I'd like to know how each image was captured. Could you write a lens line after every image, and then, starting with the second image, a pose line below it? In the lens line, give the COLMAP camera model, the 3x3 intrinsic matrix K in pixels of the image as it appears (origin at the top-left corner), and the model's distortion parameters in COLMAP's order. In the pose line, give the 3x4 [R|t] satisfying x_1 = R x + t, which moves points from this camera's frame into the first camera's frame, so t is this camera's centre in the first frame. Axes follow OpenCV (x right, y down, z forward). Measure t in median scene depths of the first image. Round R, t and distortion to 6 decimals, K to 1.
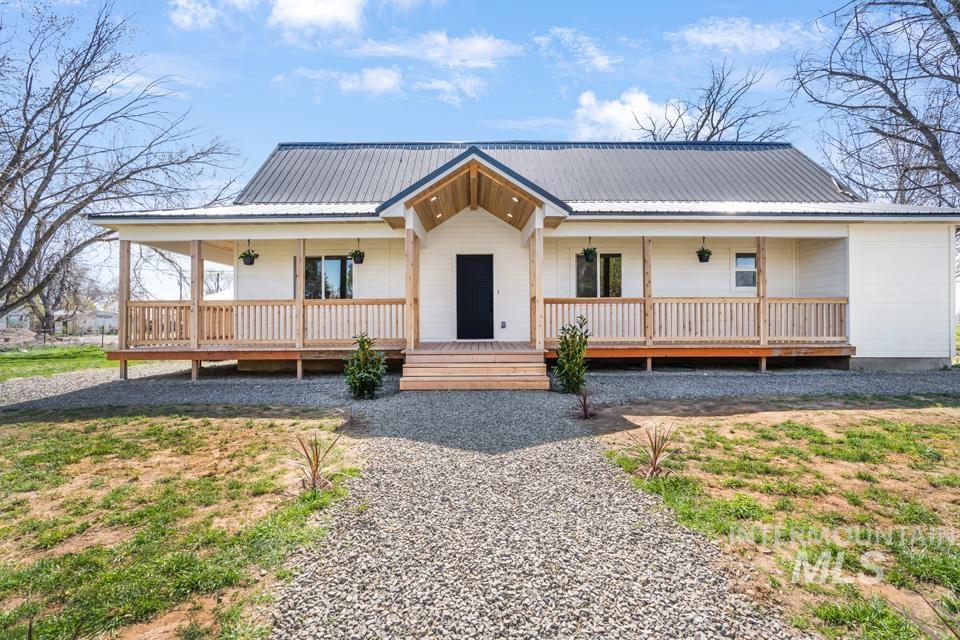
lens RADIAL K [[446.8, 0, 499.6], [0, 446.8, 323.0], [0, 0, 1]] dist [-0.001820, 0.000619]
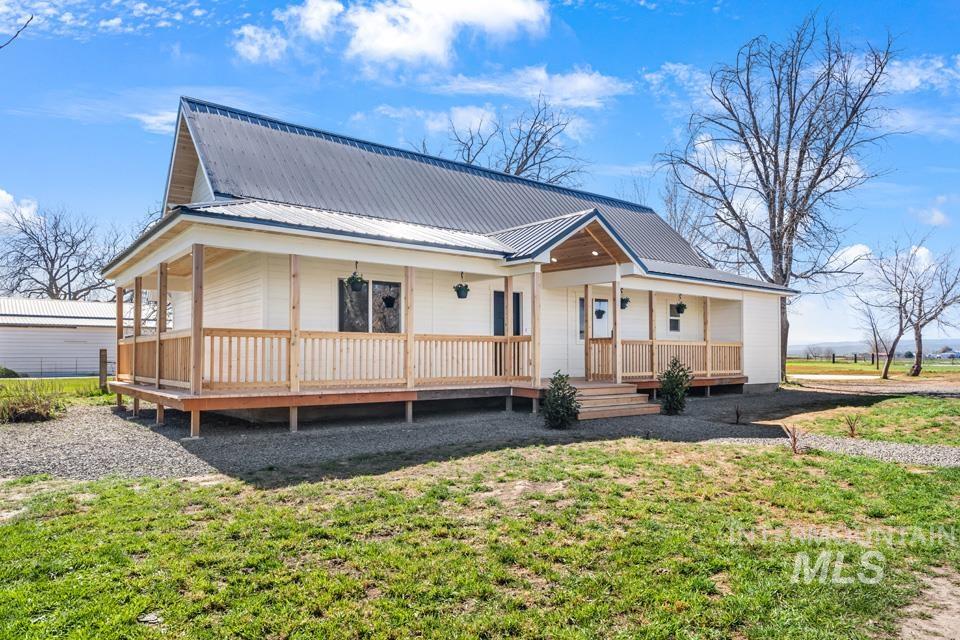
lens RADIAL K [[609.1, 0, 484.8], [0, 609.1, 344.2], [0, 0, 1]] dist [0.036010, -0.000032]
pose [[0.803191, 0.018102, 0.595446, -1.032076], [-0.001034, 0.999579, -0.028993, 0.002743], [-0.595721, 0.022671, 0.802872, -0.080039]]
